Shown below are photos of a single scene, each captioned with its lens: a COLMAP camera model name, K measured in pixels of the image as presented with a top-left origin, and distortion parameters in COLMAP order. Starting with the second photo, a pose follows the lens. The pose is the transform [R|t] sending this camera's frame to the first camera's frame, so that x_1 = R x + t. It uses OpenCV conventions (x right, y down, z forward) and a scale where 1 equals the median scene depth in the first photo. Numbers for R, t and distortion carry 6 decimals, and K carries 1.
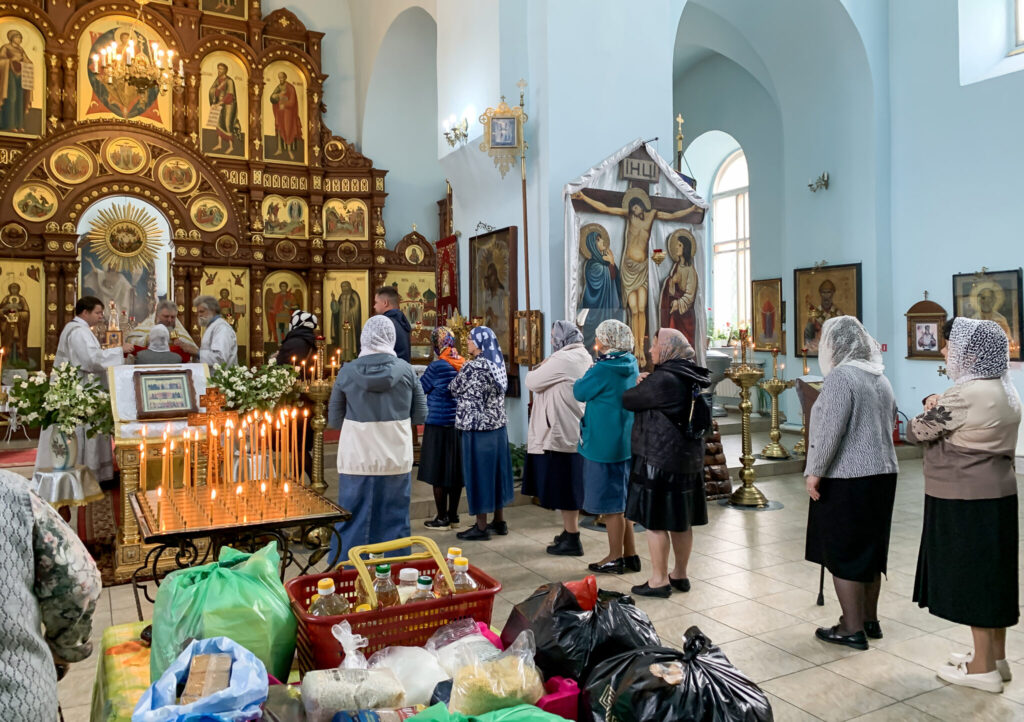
lens RADIAL K [[779.4, 0, 499.8], [0, 779.4, 333.4], [0, 0, 1]] dist [0.005459, -0.006356]
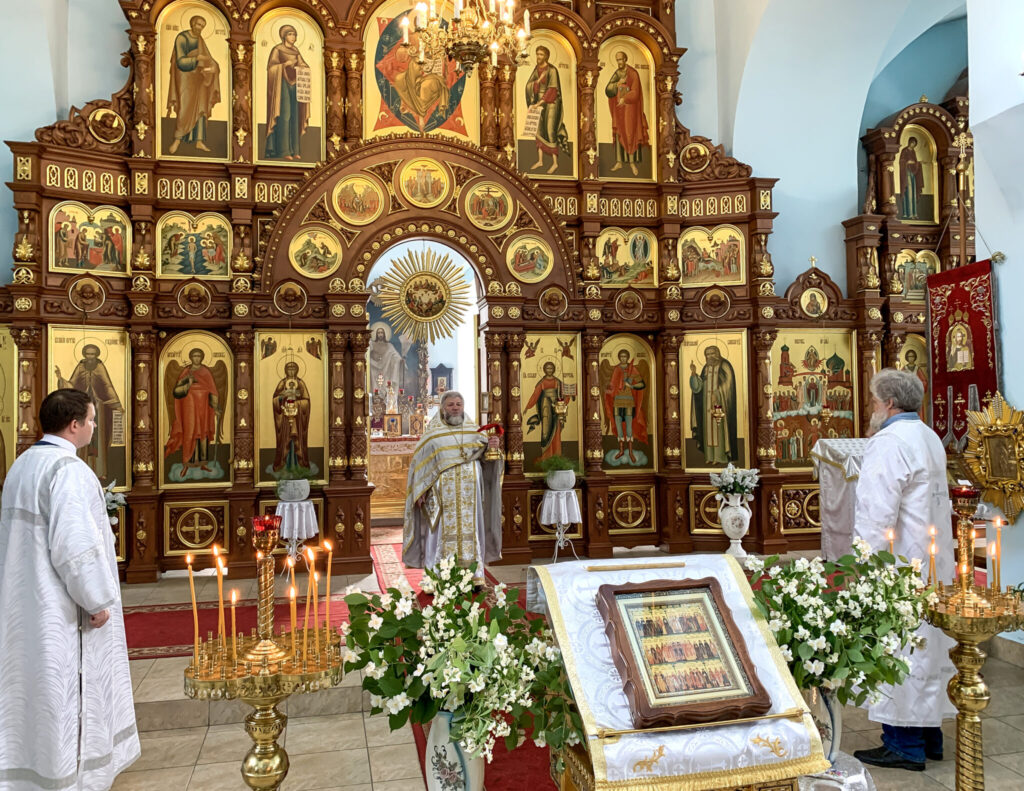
lens RADIAL K [[819.1, 0, 497.3], [0, 819.1, 386.8], [0, 0, 1]] dist [0.174034, -0.455838]
pose [[0.958480, -0.013613, -0.284834, -0.189718], [0.010326, 0.999862, -0.013039, -0.025889], [0.284972, 0.009556, 0.958488, 0.271022]]
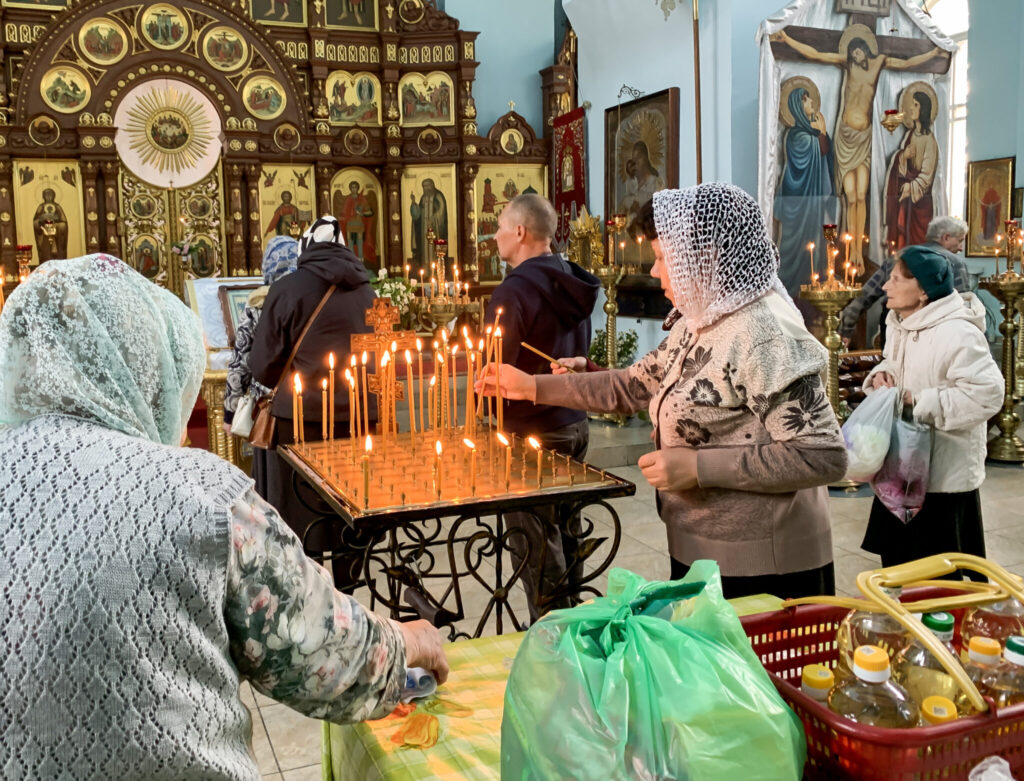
lens RADIAL K [[908.6, 0, 441.9], [0, 908.6, 354.3], [0, 0, 1]] dist [0.088087, -0.188160]
pose [[0.989831, -0.001093, -0.142245, -0.054651], [0.017420, 0.993375, 0.113590, 0.007671], [0.141178, -0.114913, 0.983292, 0.057609]]
